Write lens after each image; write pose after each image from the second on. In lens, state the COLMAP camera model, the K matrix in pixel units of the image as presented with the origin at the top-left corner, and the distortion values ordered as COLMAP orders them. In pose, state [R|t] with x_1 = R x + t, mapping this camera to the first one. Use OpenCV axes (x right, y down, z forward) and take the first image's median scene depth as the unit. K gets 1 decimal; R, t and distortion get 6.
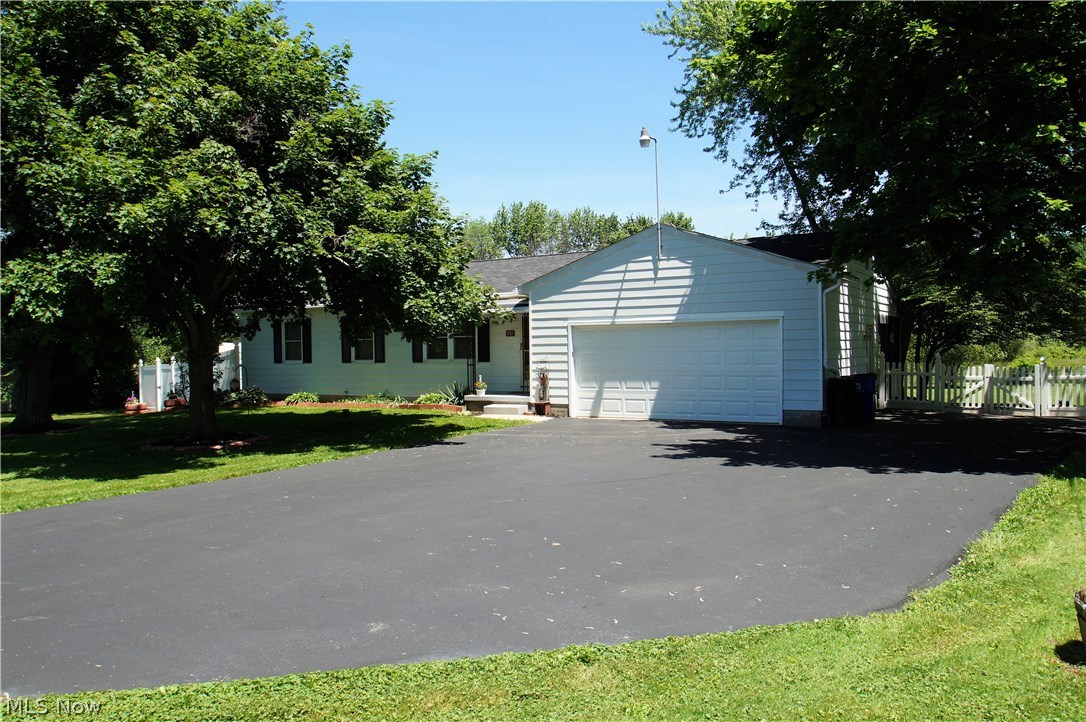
lens RADIAL K [[822.2, 0, 543.0], [0, 822.2, 361.0], [0, 0, 1]] dist [-0.010787, -0.004987]
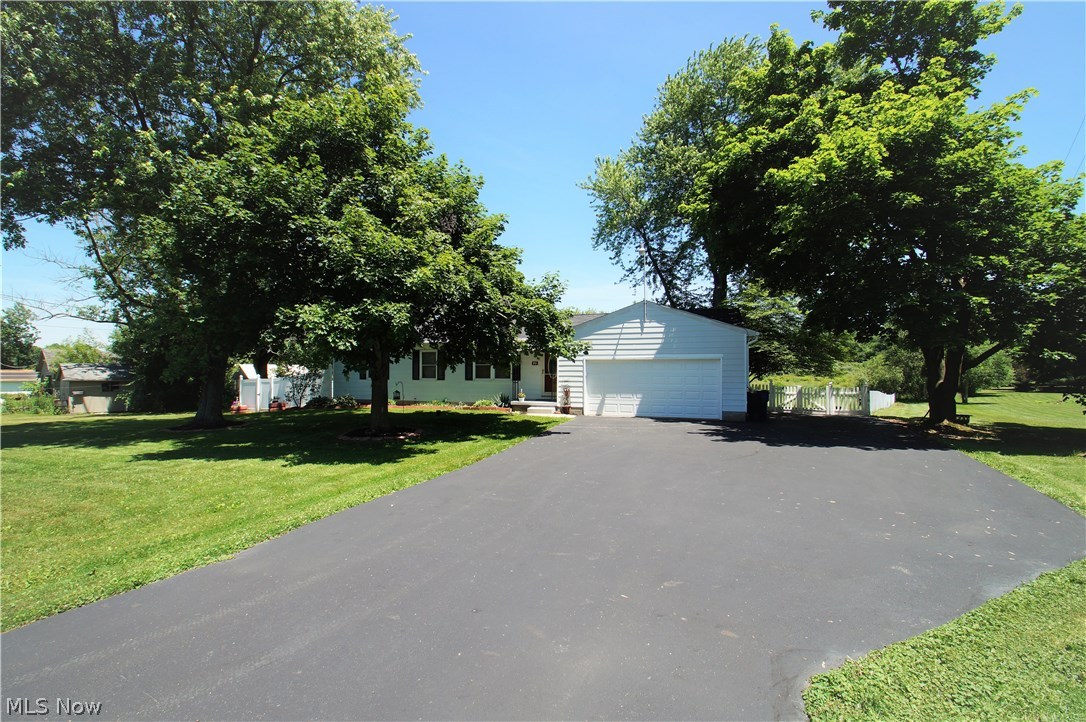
lens RADIAL K [[485.4, 0, 533.6], [0, 485.4, 363.8], [0, 0, 1]] dist [0.022020, -0.020892]
pose [[0.976093, 0.021030, 0.216332, -0.281371], [-0.013928, 0.999314, -0.034302, 0.000480], [-0.216905, 0.030469, 0.975717, 0.072690]]
